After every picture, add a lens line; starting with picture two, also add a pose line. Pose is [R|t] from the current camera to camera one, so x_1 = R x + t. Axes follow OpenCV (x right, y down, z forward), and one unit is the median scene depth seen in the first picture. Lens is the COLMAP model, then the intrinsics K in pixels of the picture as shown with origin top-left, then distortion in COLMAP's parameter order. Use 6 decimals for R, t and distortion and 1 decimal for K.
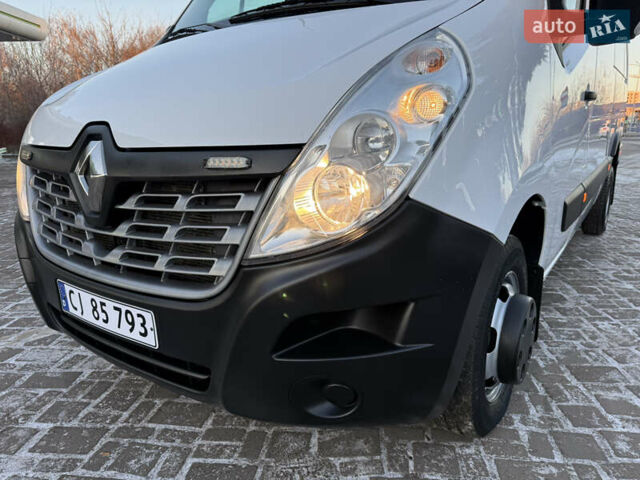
lens RADIAL K [[453.4, 0, 321.7], [0, 453.4, 246.6], [0, 0, 1]] dist [0.029777, -0.029763]
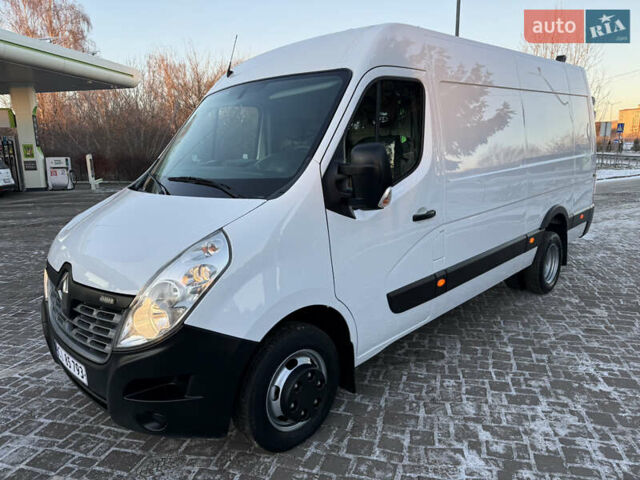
lens RADIAL K [[453.4, 0, 317.3], [0, 453.4, 241.1], [0, 0, 1]] dist [0.029777, -0.029763]
pose [[0.984226, 0.023606, -0.175332, 0.779877], [-0.031283, 0.998663, -0.041152, -0.284283], [0.174127, 0.045988, 0.983649, -0.634300]]
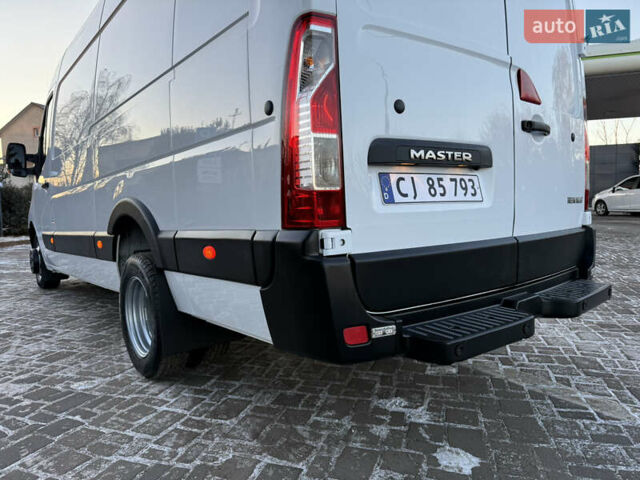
lens RADIAL K [[453.4, 0, 321.5], [0, 453.4, 241.0], [0, 0, 1]] dist [0.029777, -0.029763]
pose [[-0.265163, 0.097835, -0.959227, 3.357911], [-0.206342, 0.966034, 0.155569, -0.996046], [0.941866, 0.239180, -0.235969, 4.061292]]
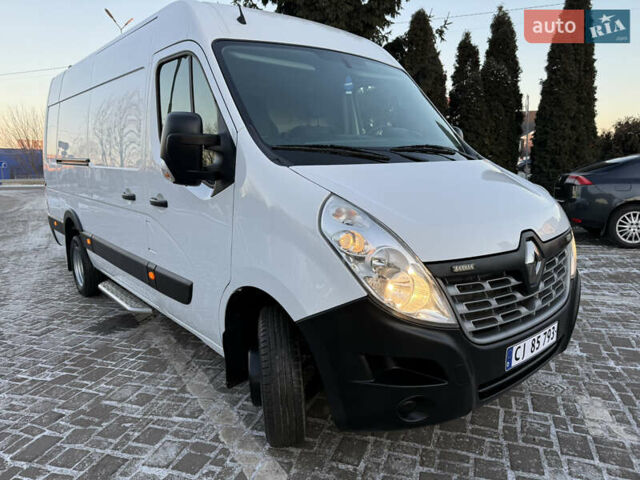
lens RADIAL K [[453.4, 0, 320.2], [0, 453.4, 241.3], [0, 0, 1]] dist [0.029777, -0.029763]
pose [[0.251834, -0.154605, 0.955341, -2.040468], [0.255118, 0.962845, 0.088569, -0.514165], [-0.933539, 0.221420, 0.281920, 1.112448]]
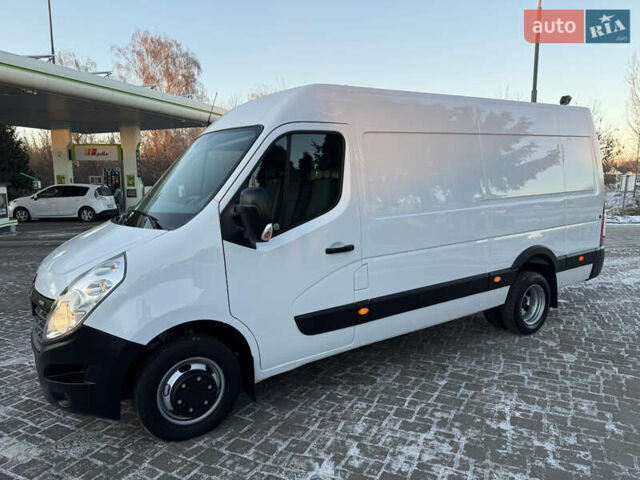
lens RADIAL K [[453.4, 0, 319.7], [0, 453.4, 239.9], [0, 0, 1]] dist [0.029777, -0.029763]
pose [[0.927894, 0.048496, -0.369677, 1.677534], [-0.090086, 0.991289, -0.096075, -0.318695], [0.361798, 0.122450, 0.924180, -0.703592]]
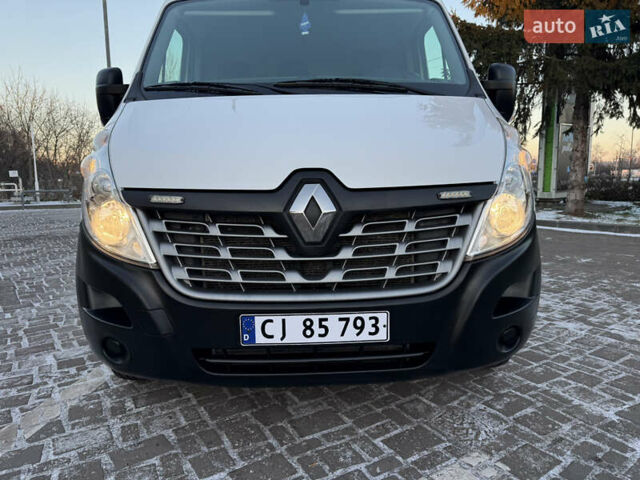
lens RADIAL K [[453.4, 0, 319.7], [0, 453.4, 243.2], [0, 0, 1]] dist [0.029777, -0.029763]
pose [[0.797420, -0.088121, 0.596956, -1.079884], [0.150935, 0.986960, -0.055929, -0.005728], [-0.584243, 0.134700, 0.800322, 0.046582]]
